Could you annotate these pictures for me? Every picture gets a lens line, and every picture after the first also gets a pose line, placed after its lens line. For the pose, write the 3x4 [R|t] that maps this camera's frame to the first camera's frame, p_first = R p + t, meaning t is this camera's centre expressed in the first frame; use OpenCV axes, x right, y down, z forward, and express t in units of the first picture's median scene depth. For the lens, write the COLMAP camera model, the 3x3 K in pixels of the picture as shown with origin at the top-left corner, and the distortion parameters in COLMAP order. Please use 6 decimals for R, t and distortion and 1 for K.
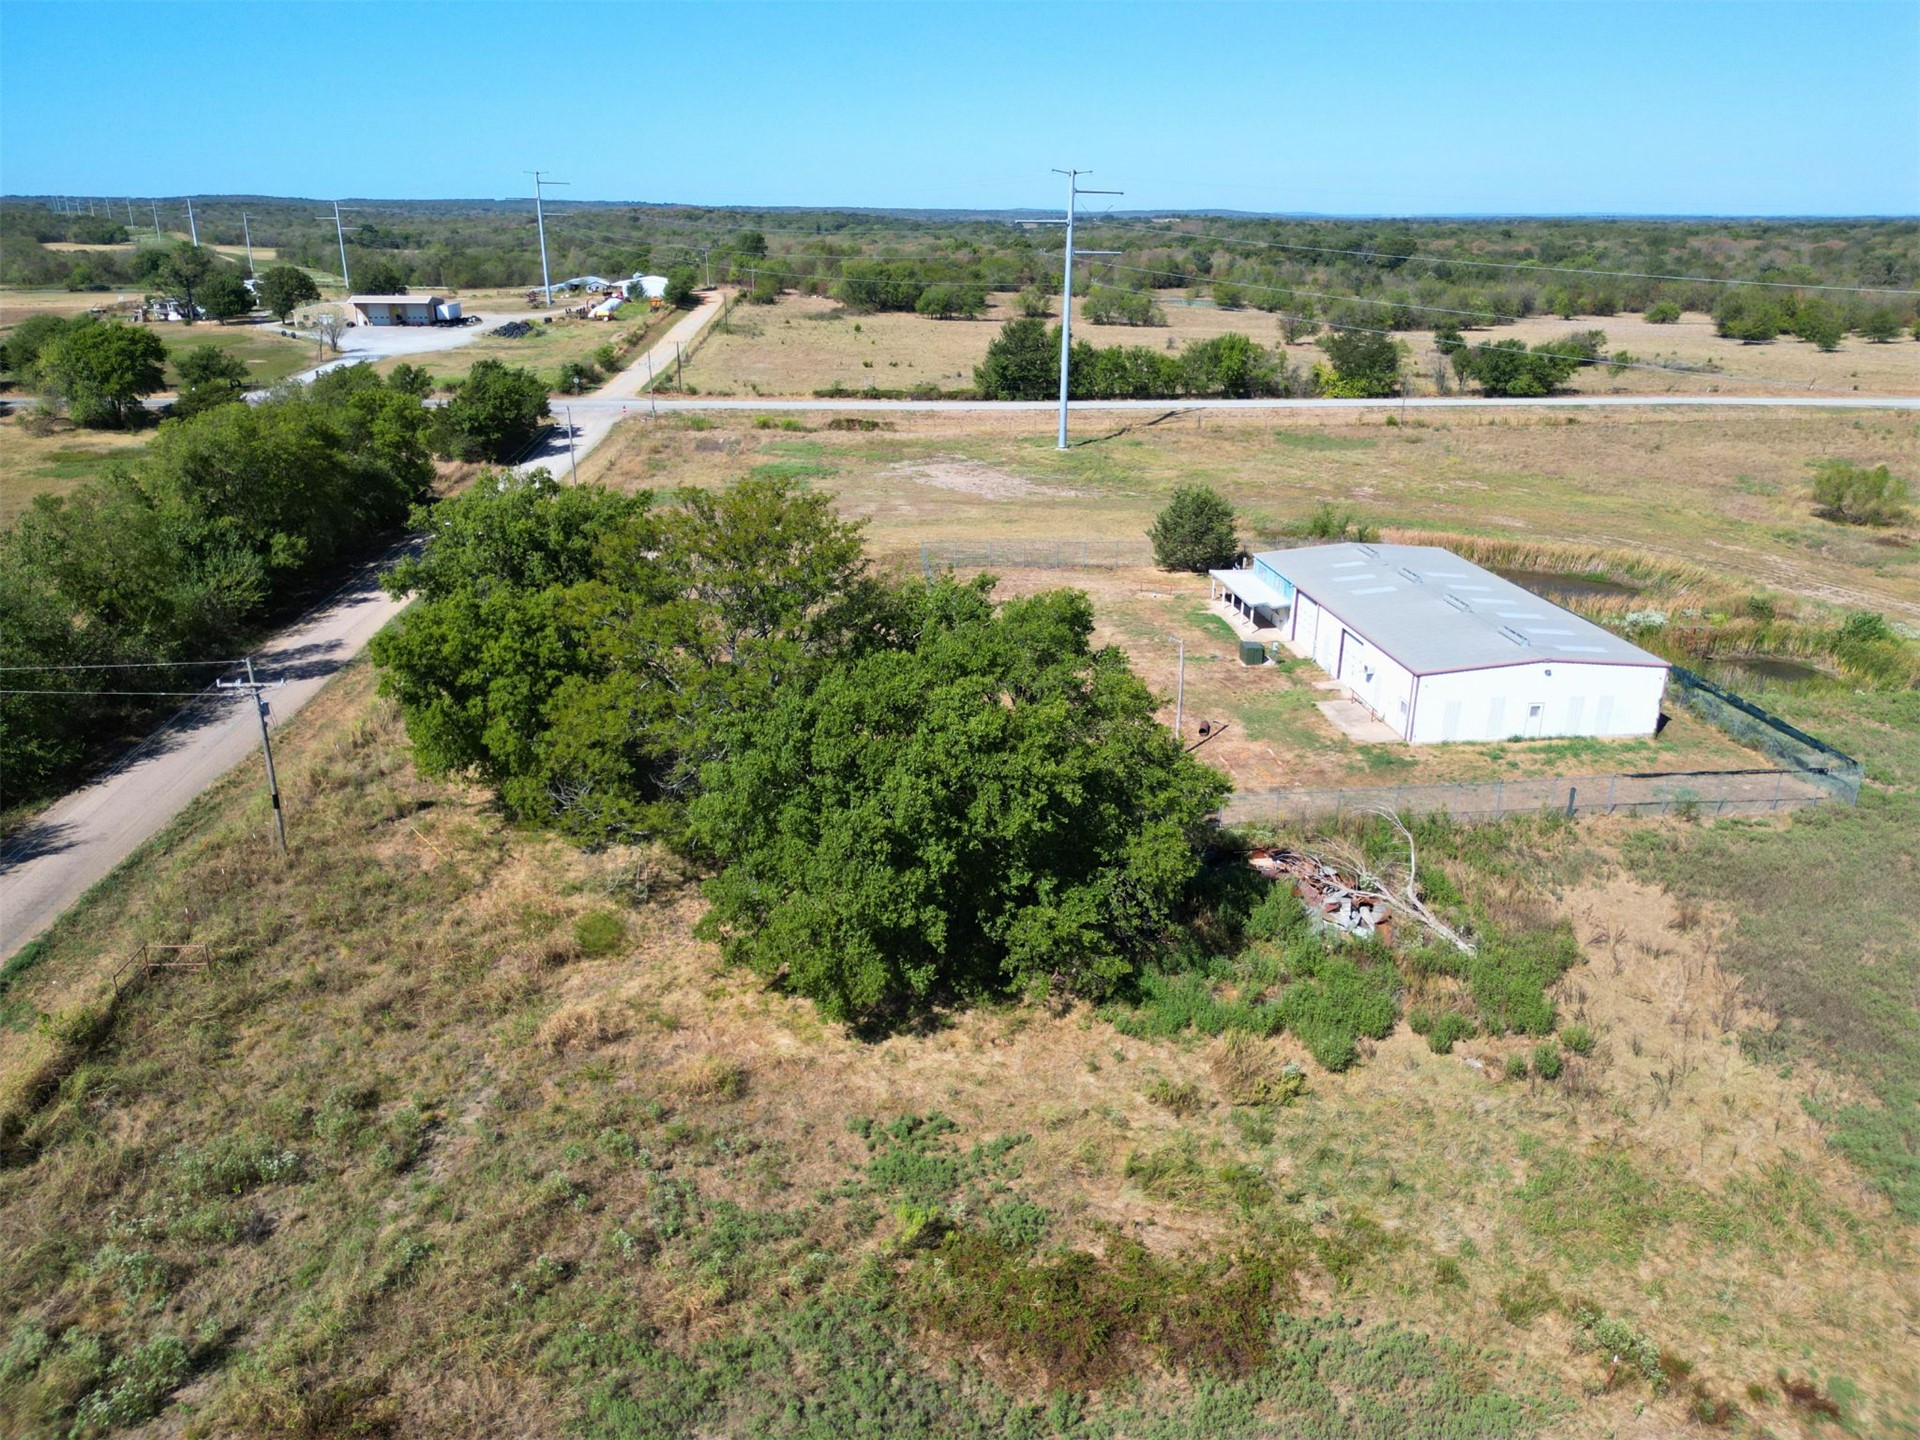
lens RADIAL K [[1344.3, 0, 954.2], [0, 1344.3, 733.5], [0, 0, 1]] dist [0.059973, -0.050120]
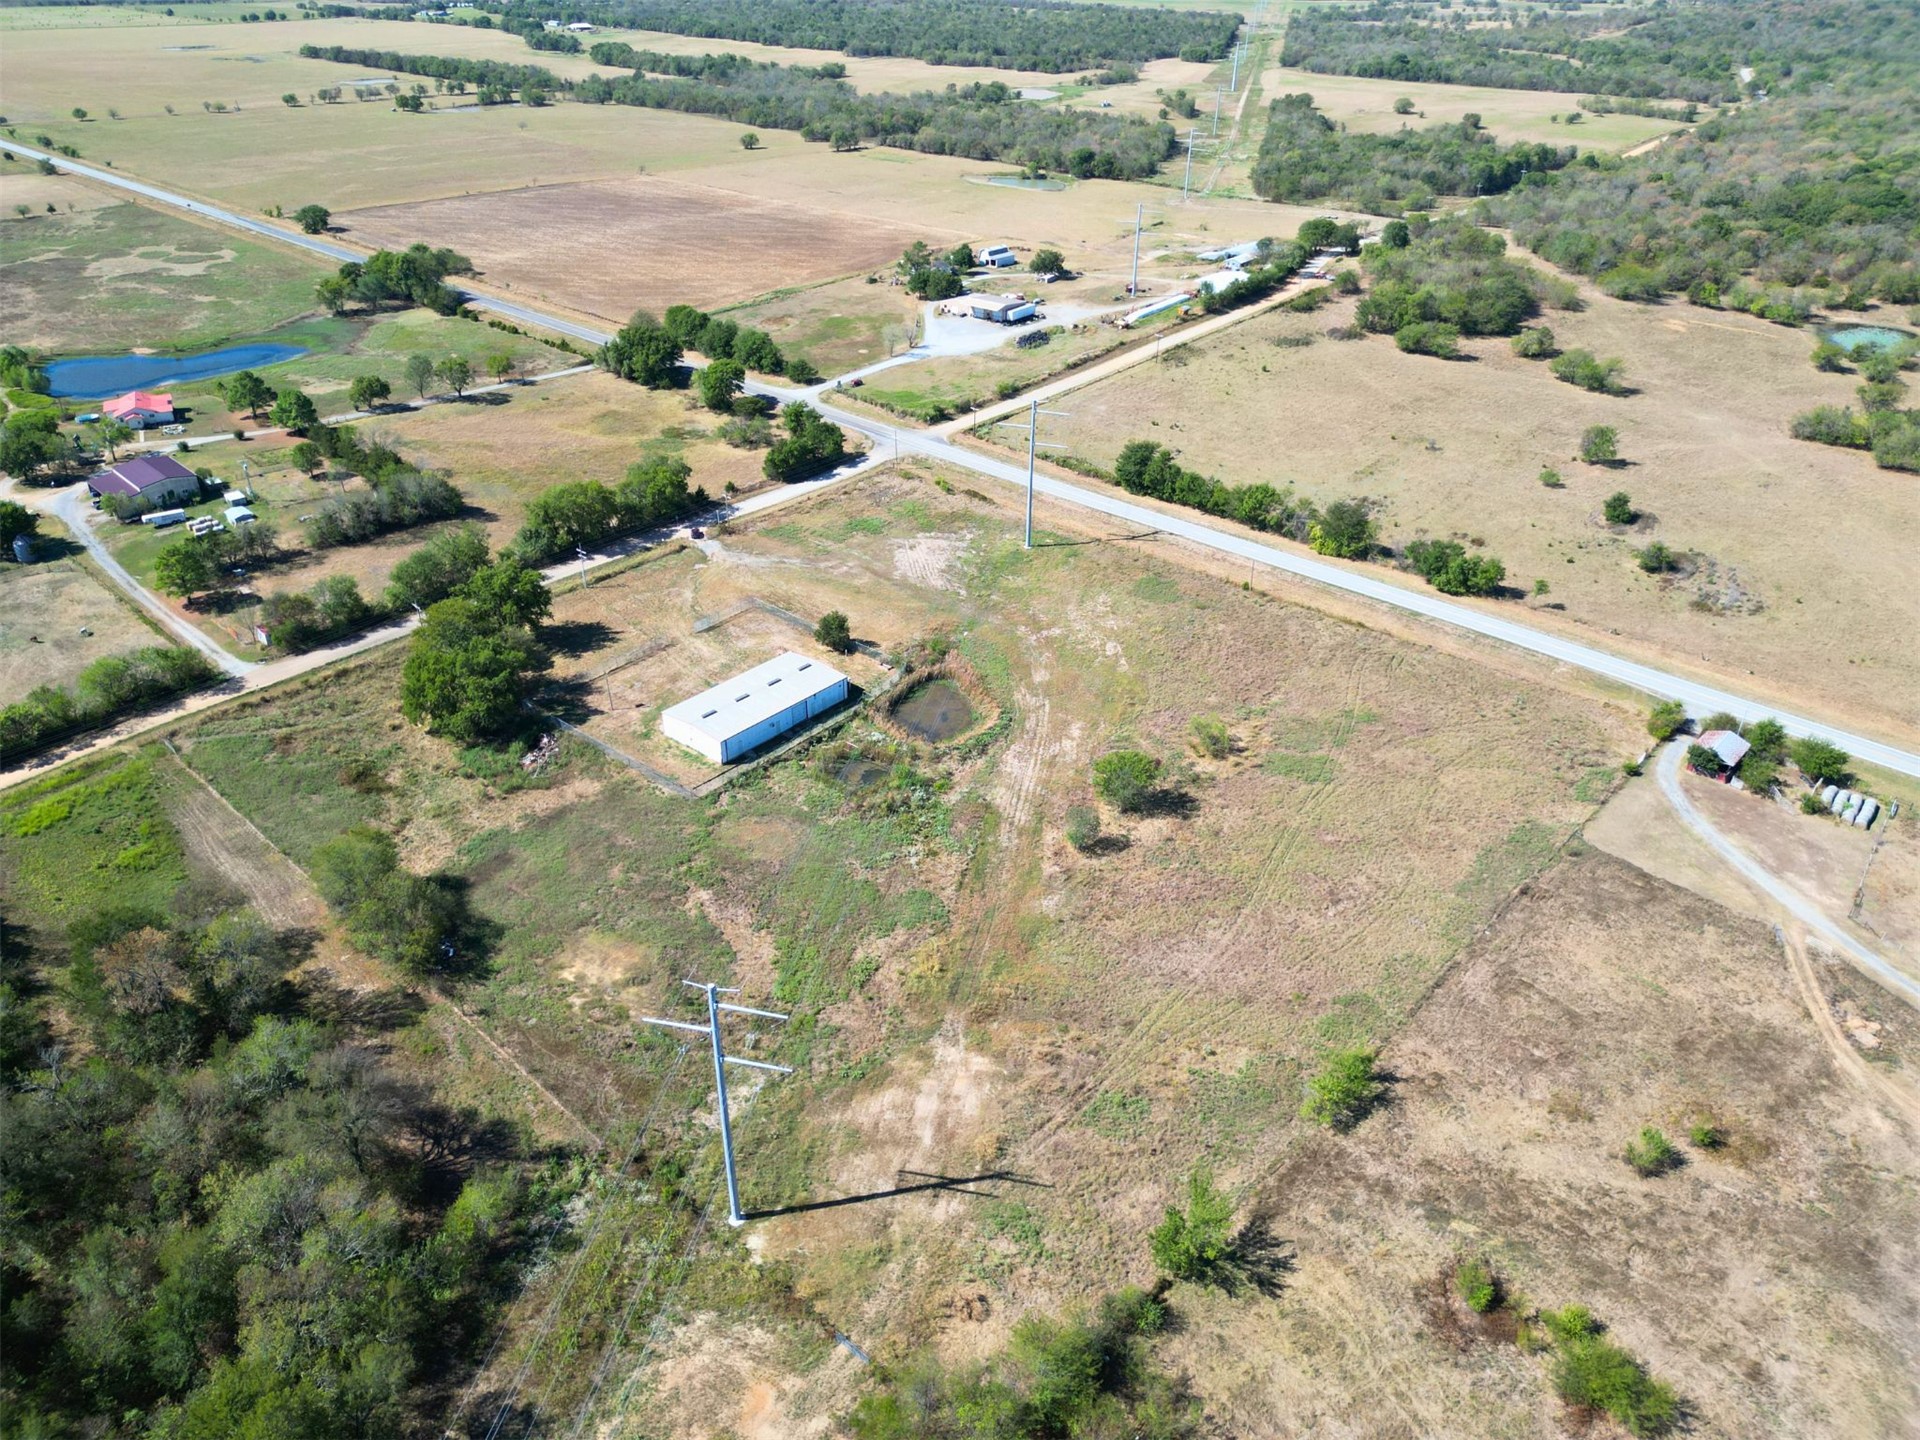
lens RADIAL K [[1344.3, 0, 949.4], [0, 1344.3, 734.6], [0, 0, 1]] dist [0.059973, -0.050120]
pose [[0.689357, 0.375264, -0.619648, 2.000762], [-0.260825, 0.926576, 0.270975, -0.734879], [0.675838, -0.025179, 0.736620, -0.584166]]
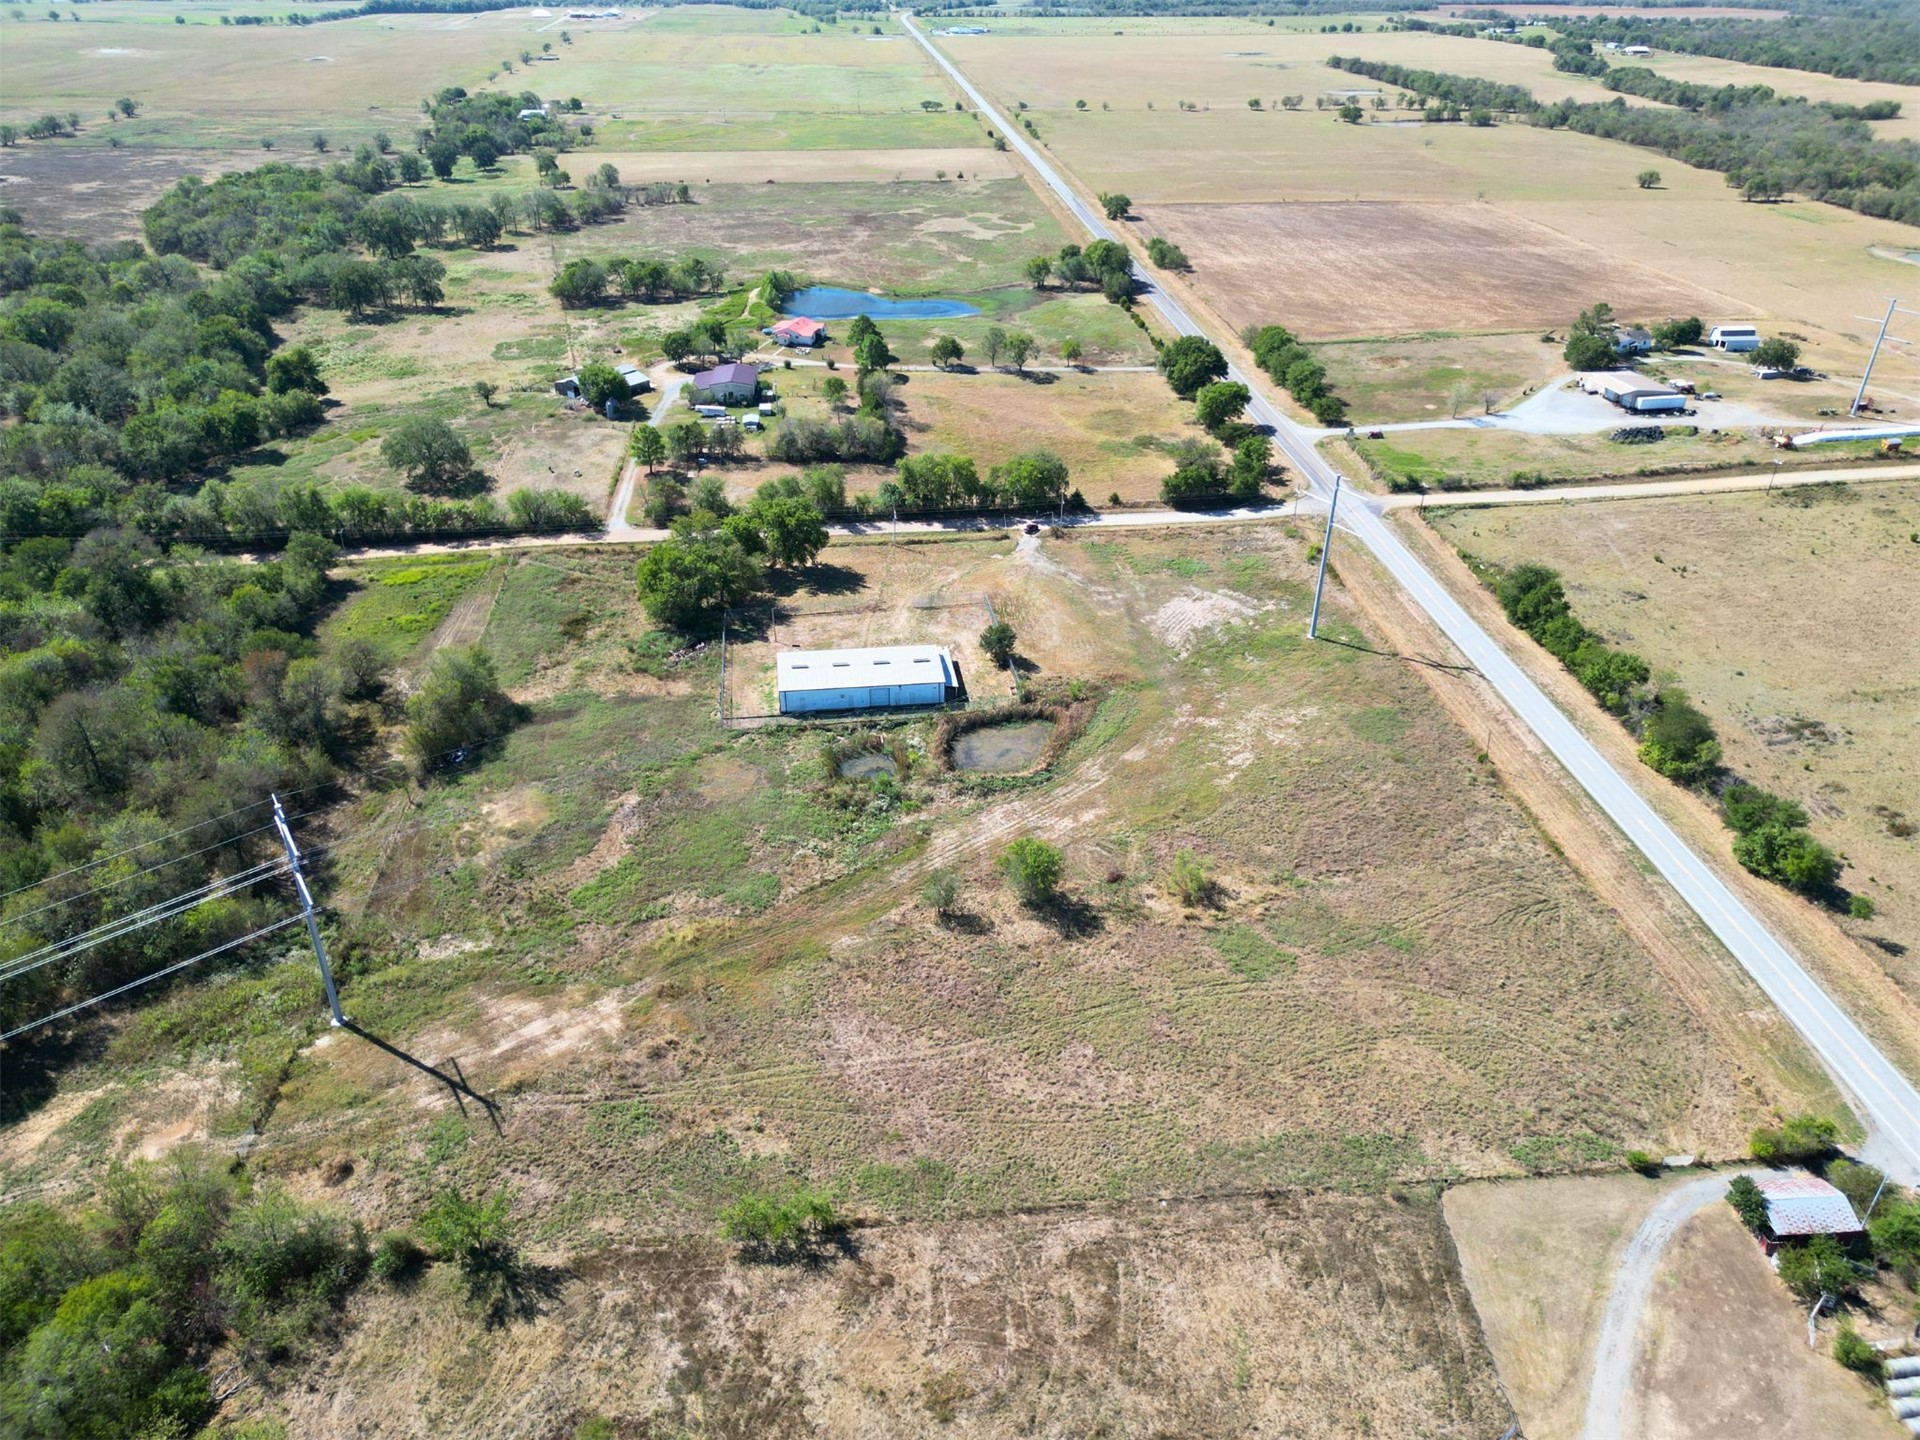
lens RADIAL K [[1344.3, 0, 954.5], [0, 1344.3, 712.2], [0, 0, 1]] dist [0.059973, -0.050120]
pose [[0.021521, 0.498613, -0.866557, 2.456806], [-0.359494, 0.812645, 0.458664, -1.192624], [0.932899, 0.301651, 0.196737, 0.601112]]
